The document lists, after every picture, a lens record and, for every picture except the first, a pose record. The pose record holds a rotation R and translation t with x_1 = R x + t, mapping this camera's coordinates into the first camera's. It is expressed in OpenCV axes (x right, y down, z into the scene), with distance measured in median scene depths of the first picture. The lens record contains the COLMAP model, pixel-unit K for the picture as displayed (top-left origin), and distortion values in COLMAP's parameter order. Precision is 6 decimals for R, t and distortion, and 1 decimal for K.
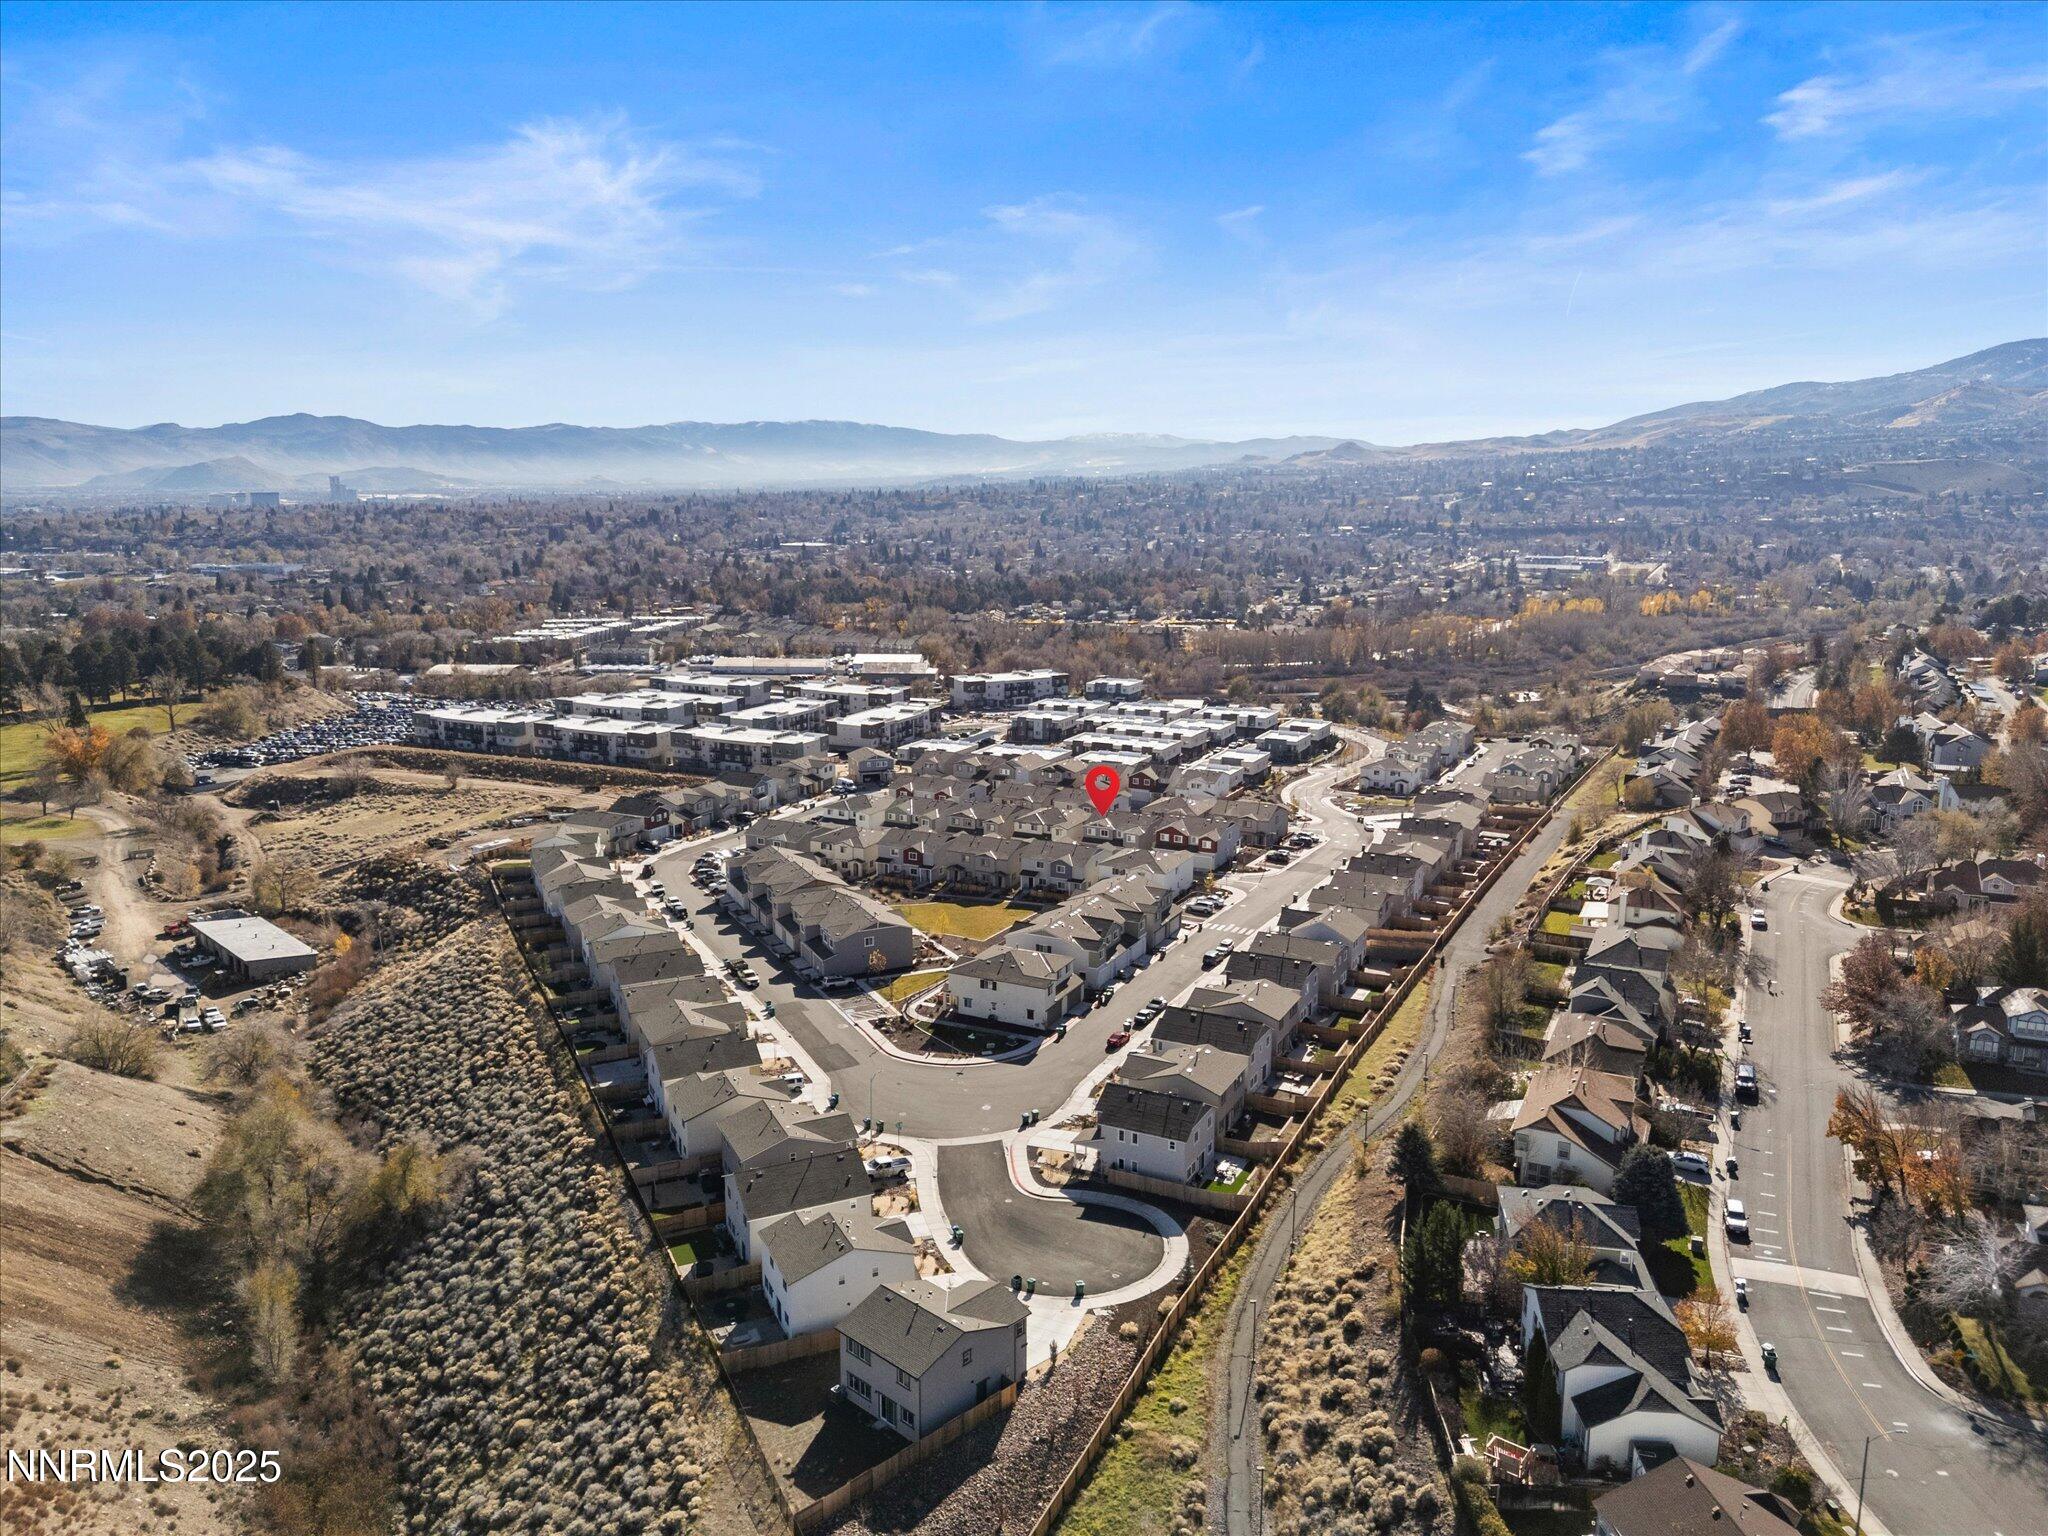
lens RADIAL K [[1494.7, 0, 1027.5], [0, 1494.7, 770.8], [0, 0, 1]] dist [0.074860, -0.076506]
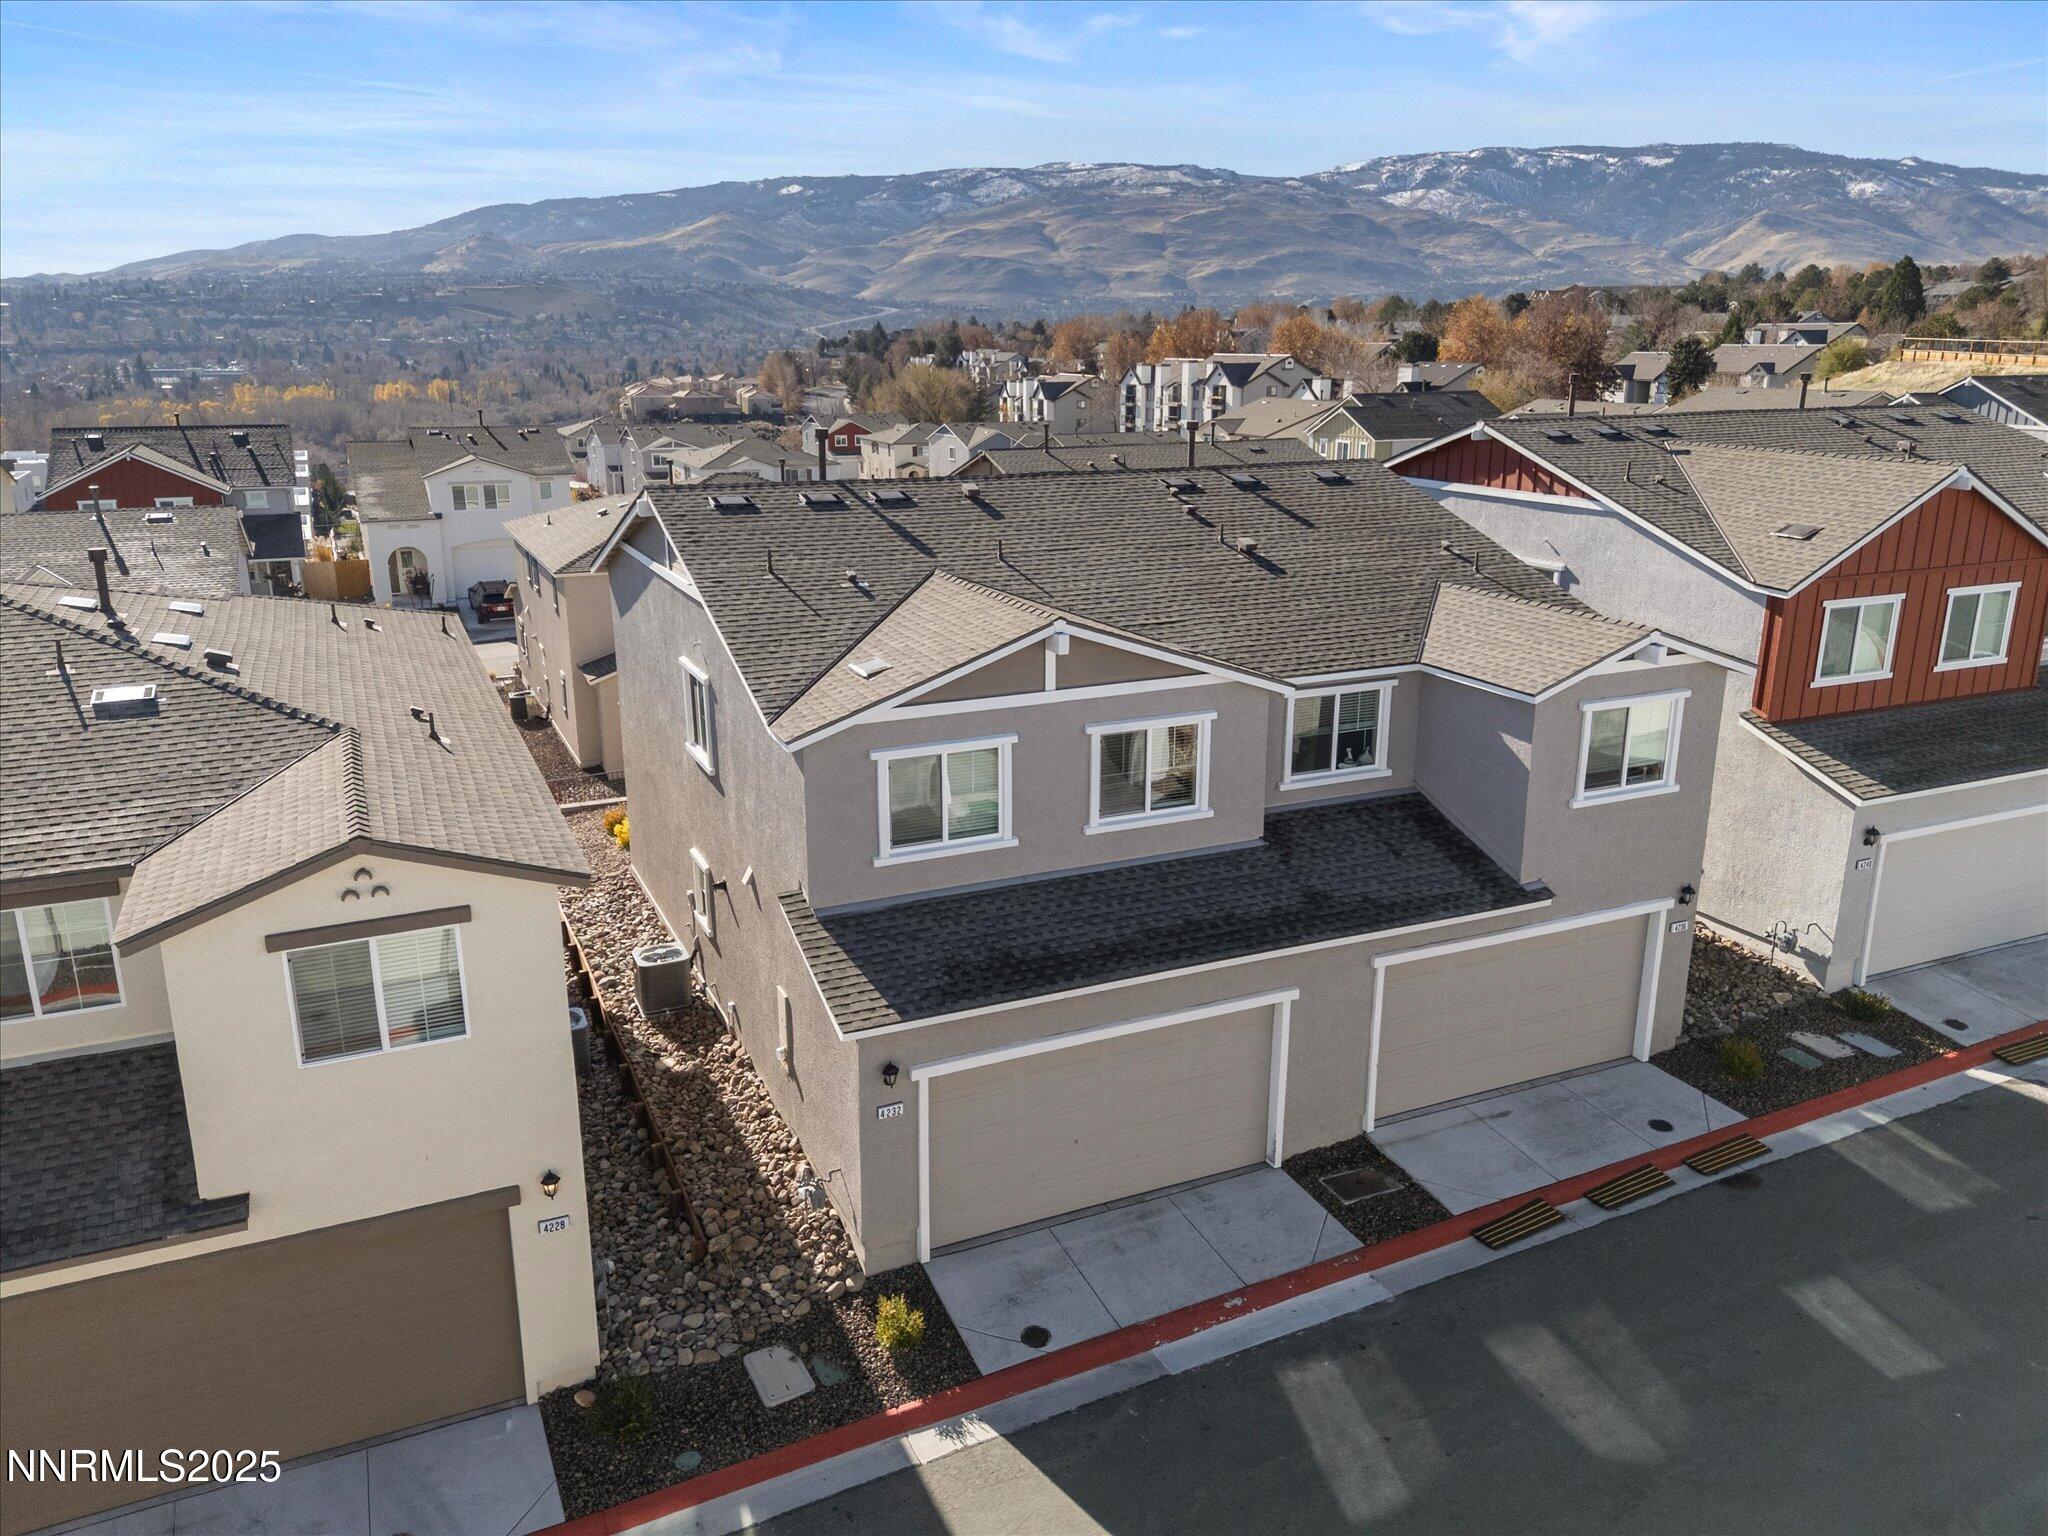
lens RADIAL K [[1494.7, 0, 1027.5], [0, 1494.7, 770.8], [0, 0, 1]] dist [0.074860, -0.076506]
pose [[0.627867, -0.217867, 0.747206, 0.000027], [0.155237, 0.975788, 0.154073, 0.020054], [-0.762683, 0.019257, 0.646486, 0.624148]]
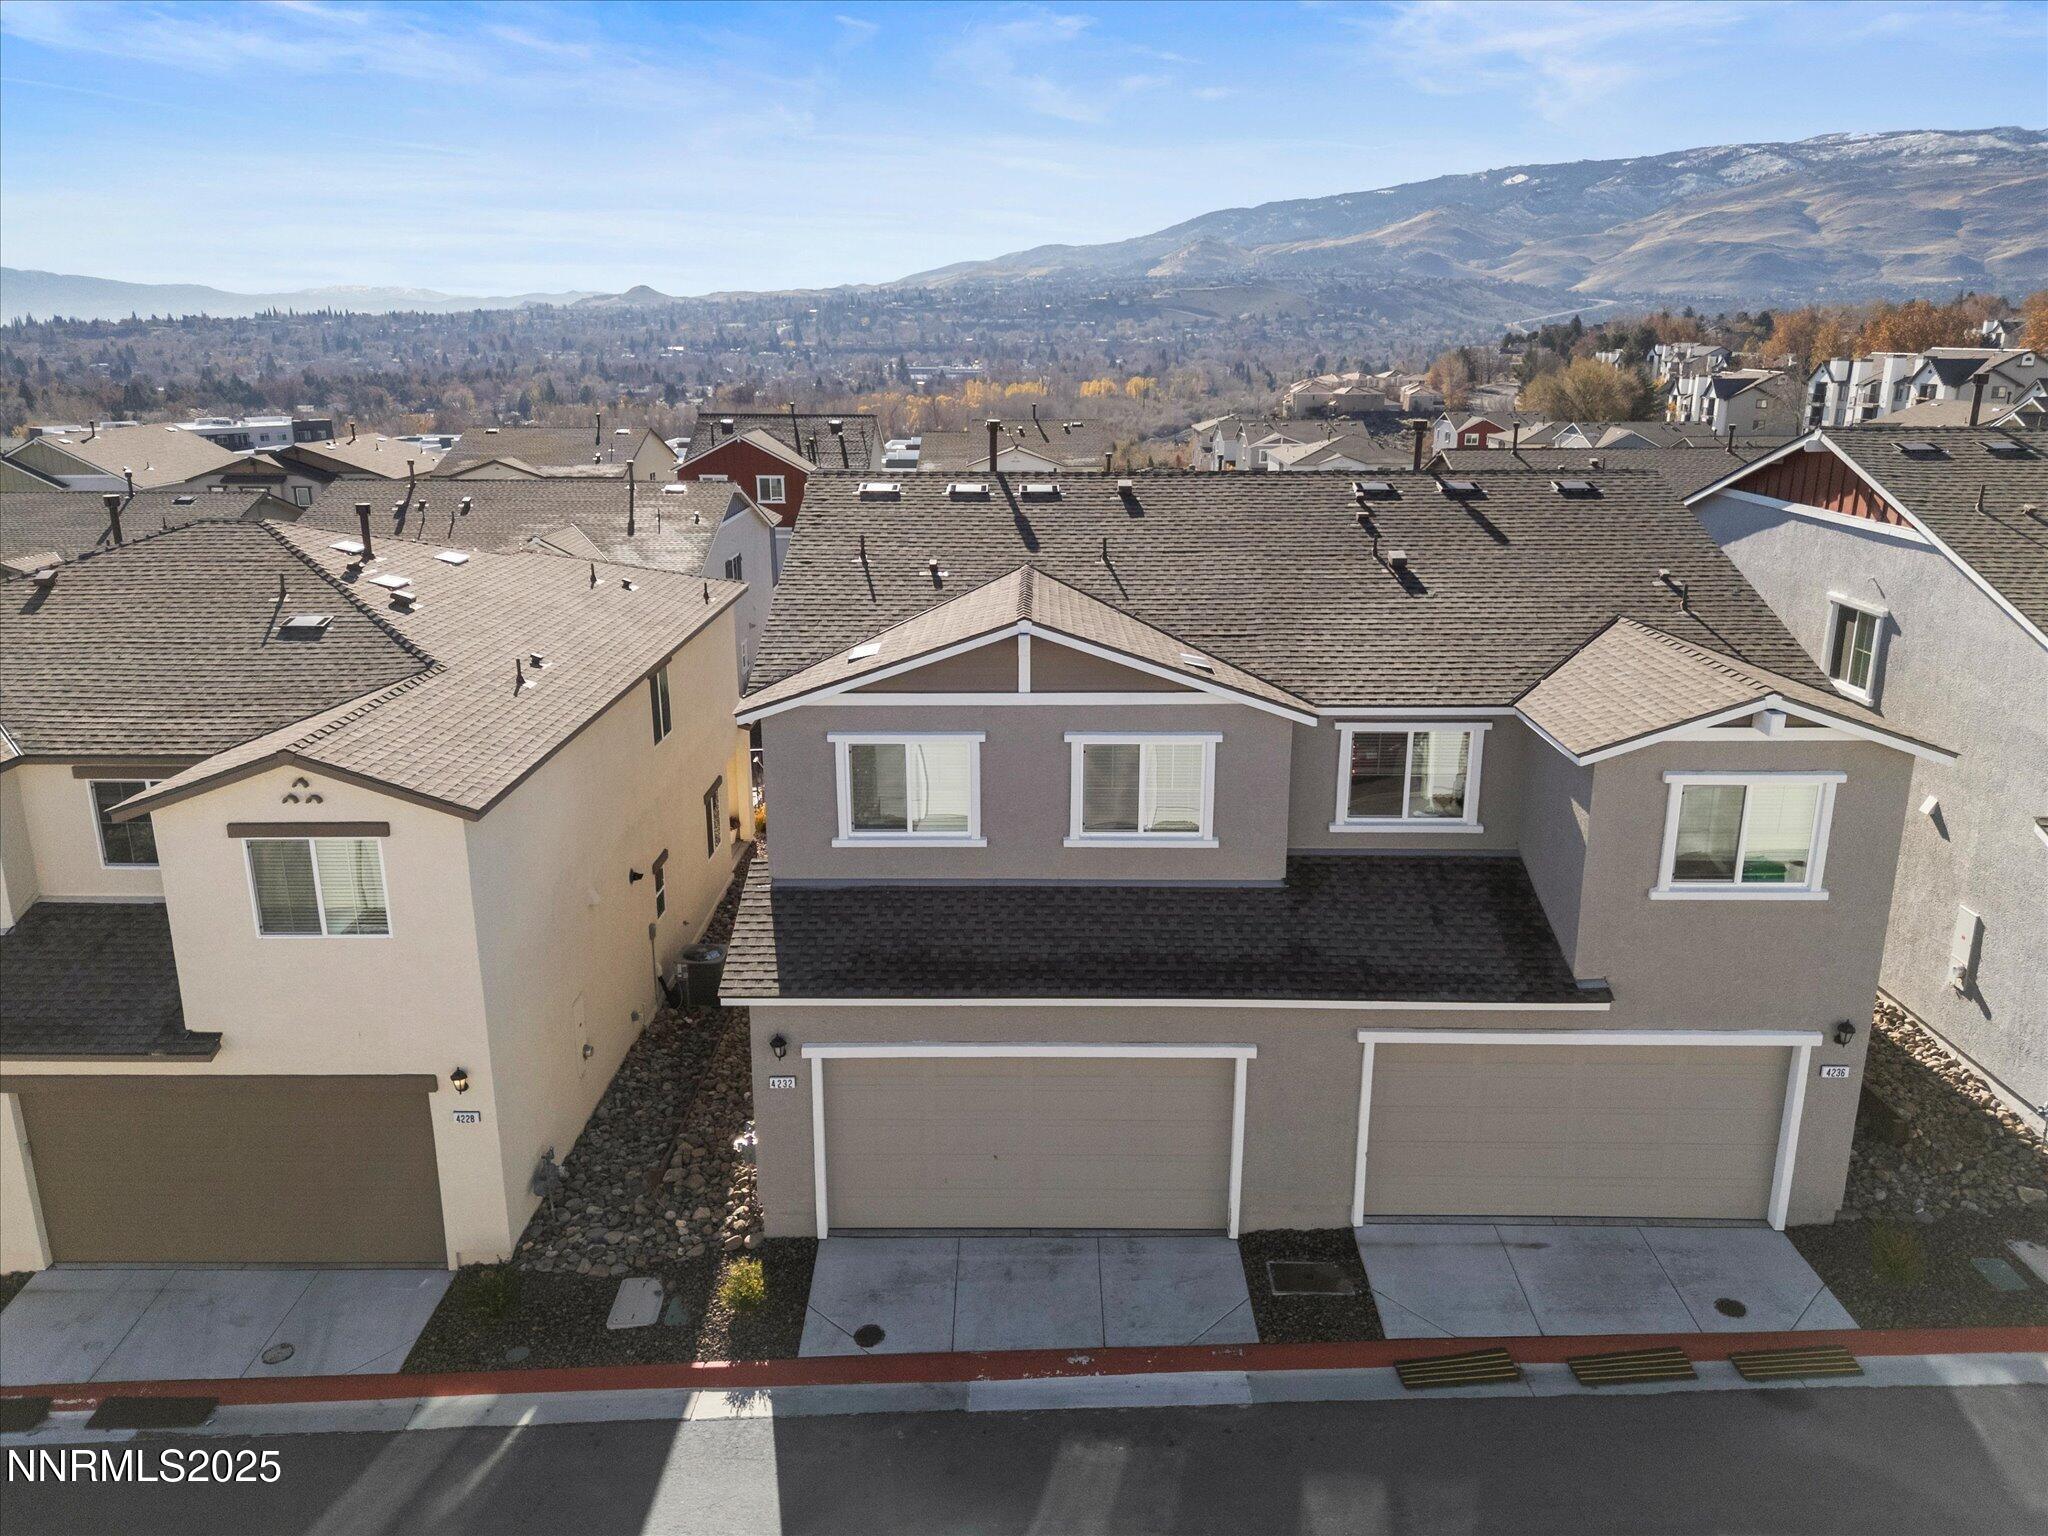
lens RADIAL K [[1494.7, 0, 1027.5], [0, 1494.7, 770.8], [0, 0, 1]] dist [0.074860, -0.076506]
pose [[0.899154, -0.124791, 0.419463, 0.014133], [0.089289, 0.990633, 0.103318, 0.022199], [-0.428427, -0.055445, 0.901874, 0.614467]]
